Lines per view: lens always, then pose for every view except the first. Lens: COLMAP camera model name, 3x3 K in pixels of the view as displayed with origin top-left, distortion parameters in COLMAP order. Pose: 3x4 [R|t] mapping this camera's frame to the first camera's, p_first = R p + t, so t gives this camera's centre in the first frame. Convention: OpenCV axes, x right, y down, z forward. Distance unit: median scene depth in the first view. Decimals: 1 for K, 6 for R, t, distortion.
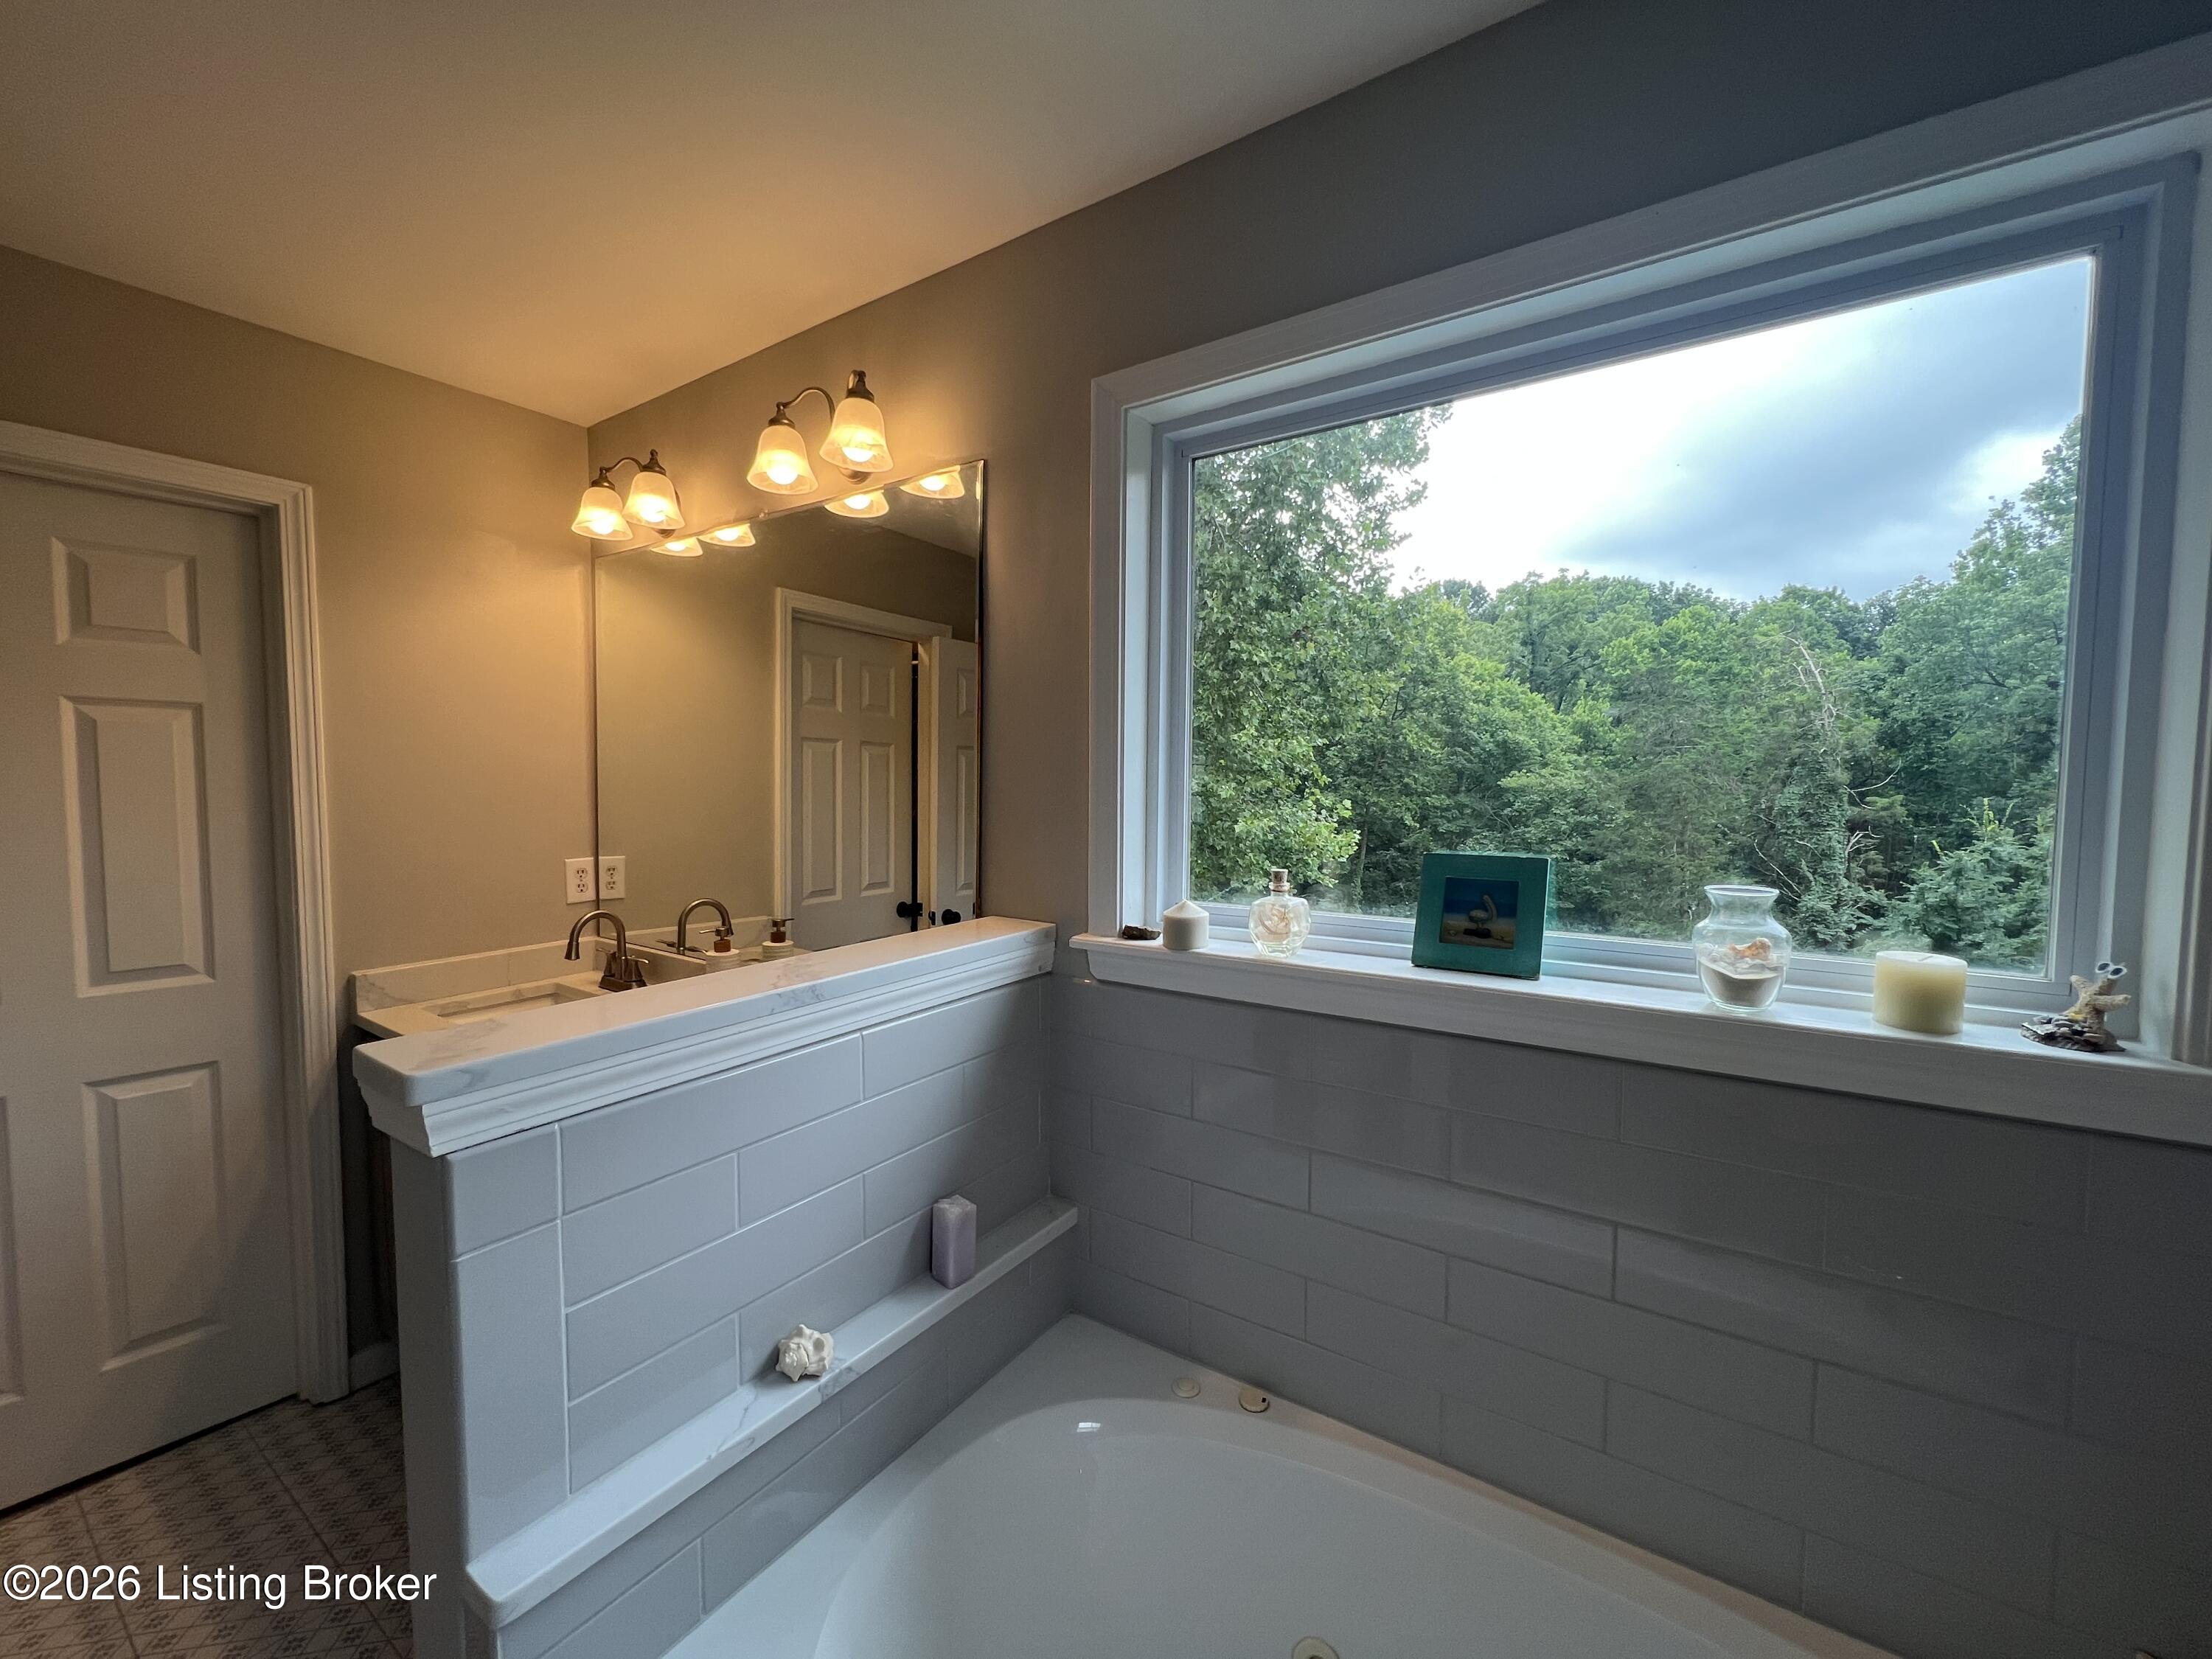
lens RADIAL K [[882.4, 0, 1107.4], [0, 882.4, 821.5], [0, 0, 1]] dist [-0.000216, -0.000091]
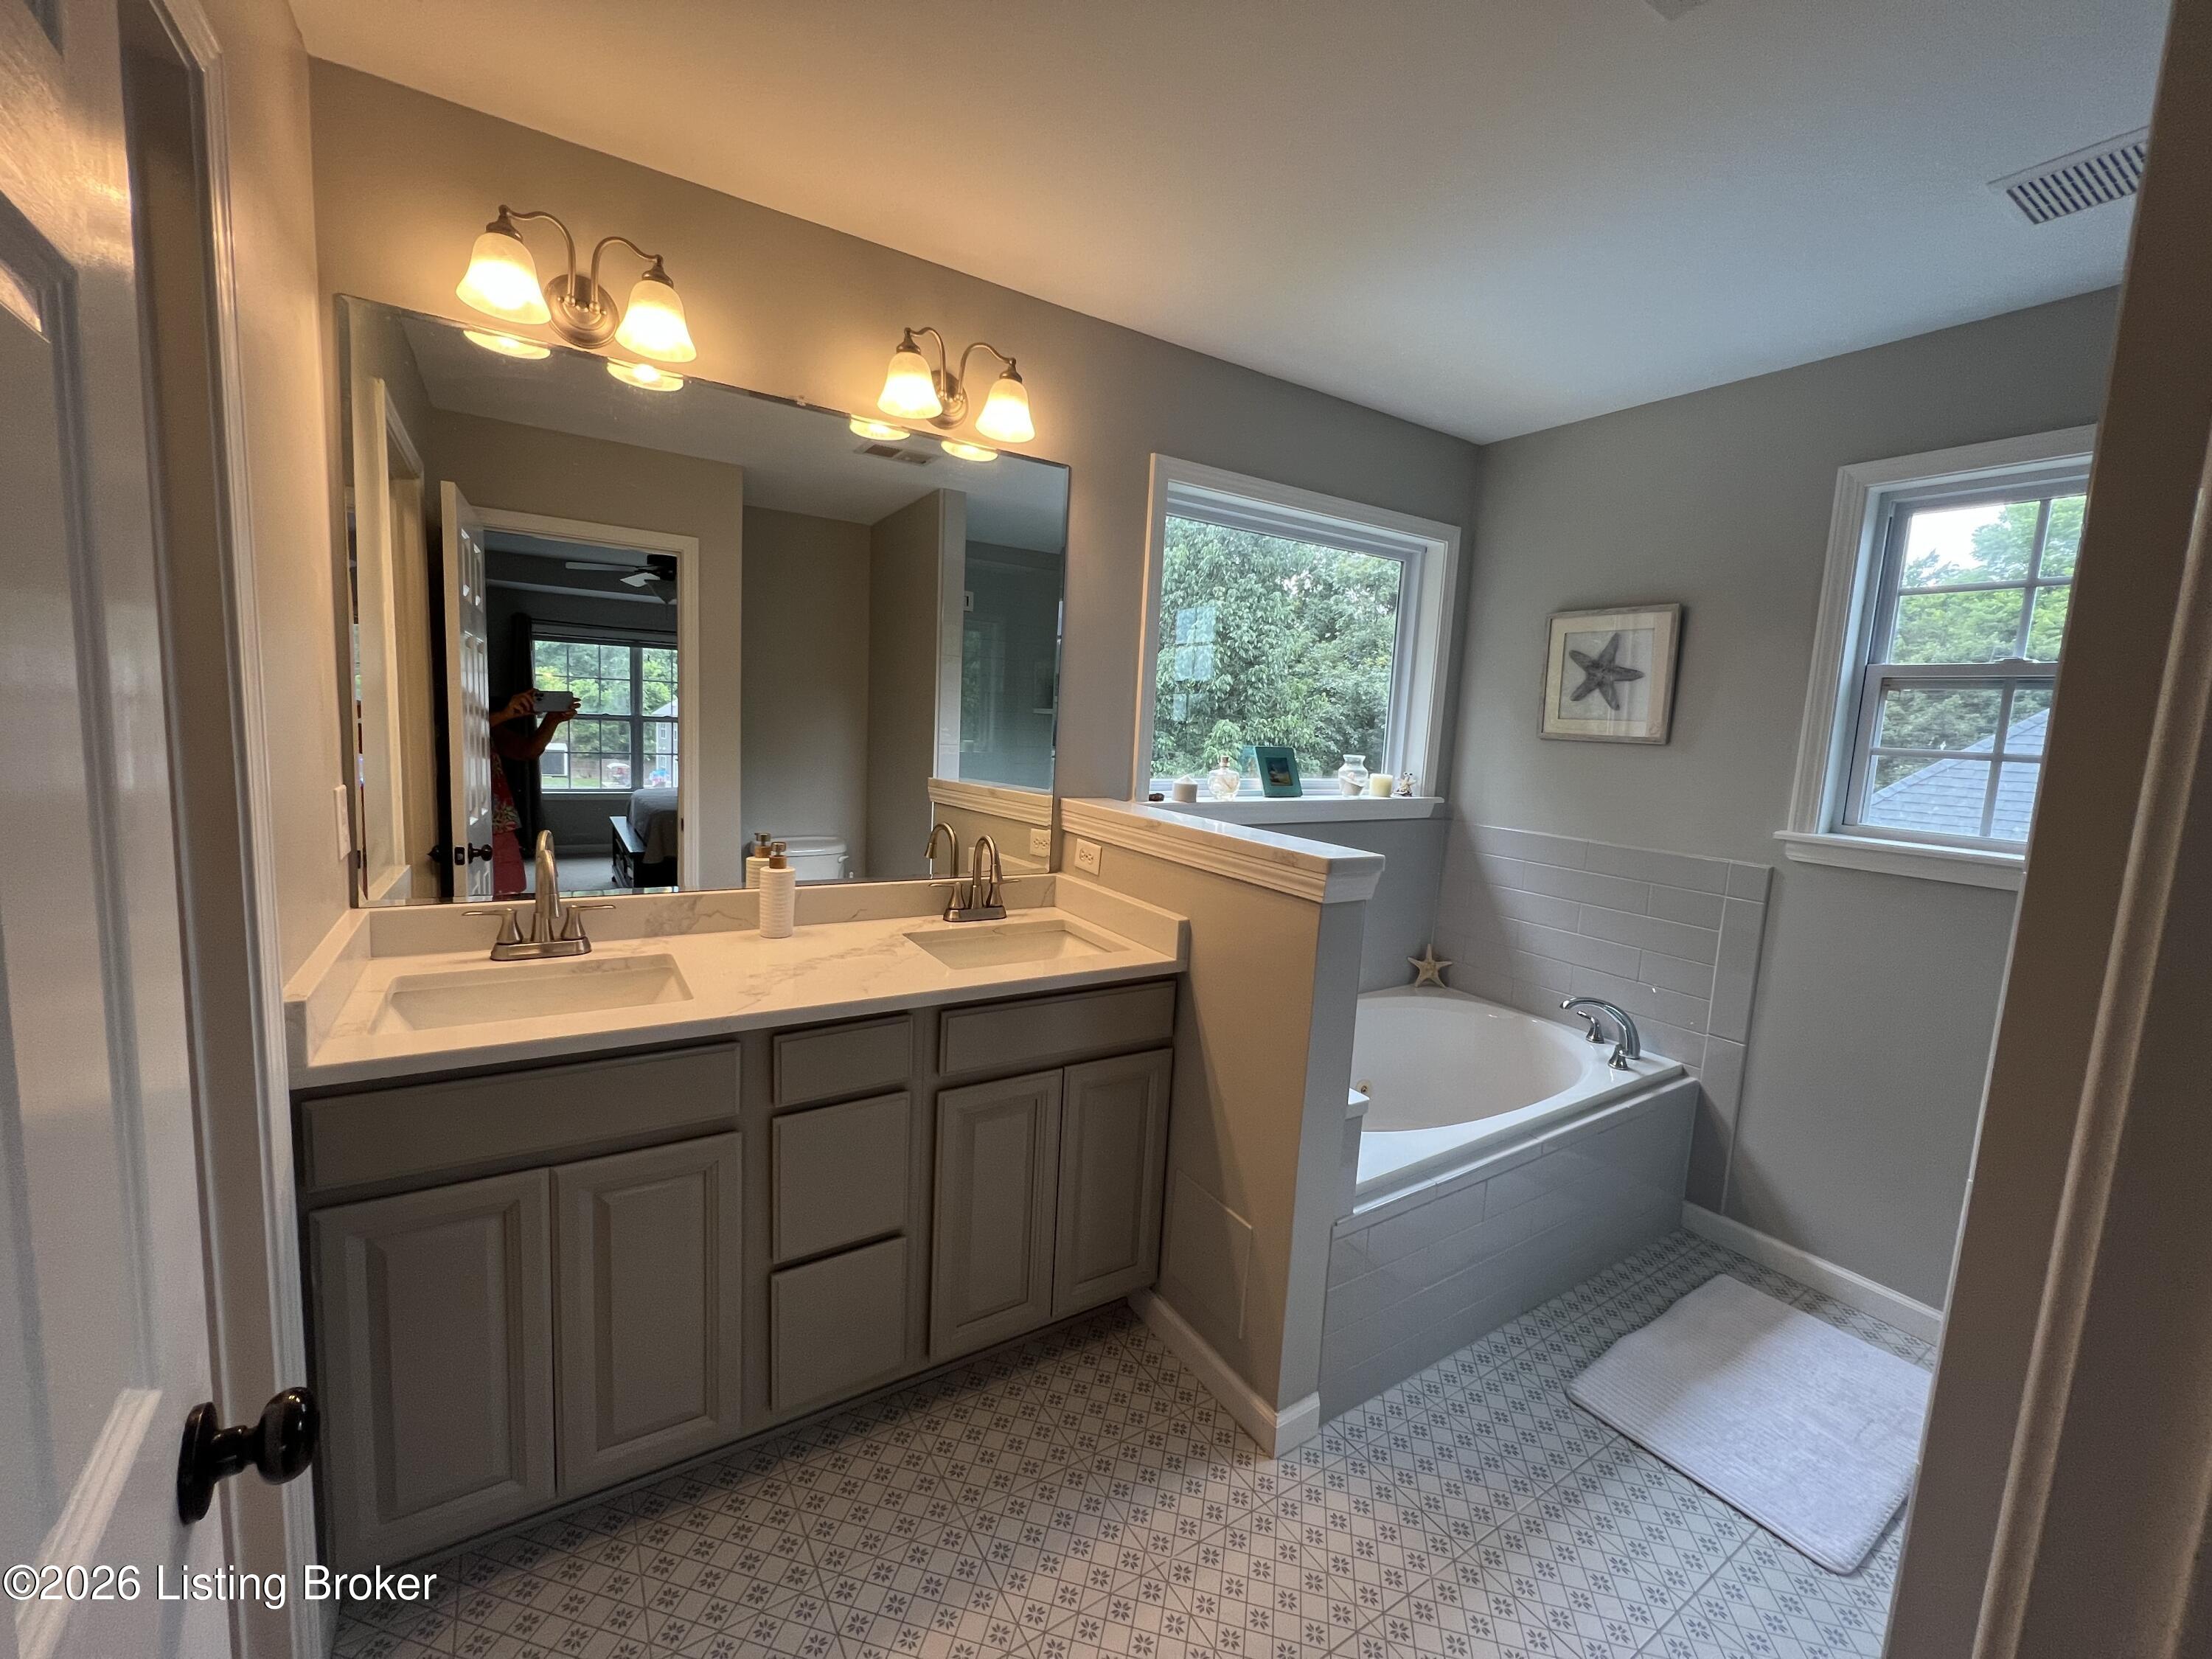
lens RADIAL K [[882.4, 0, 1105.4], [0, 882.4, 828.6], [0, 0, 1]] dist [-0.000216, -0.000091]
pose [[0.390593, -0.098691, 0.915258, -1.034092], [-0.002333, 0.994127, 0.108191, 0.001489], [-0.920561, -0.044393, 0.388069, 0.279267]]
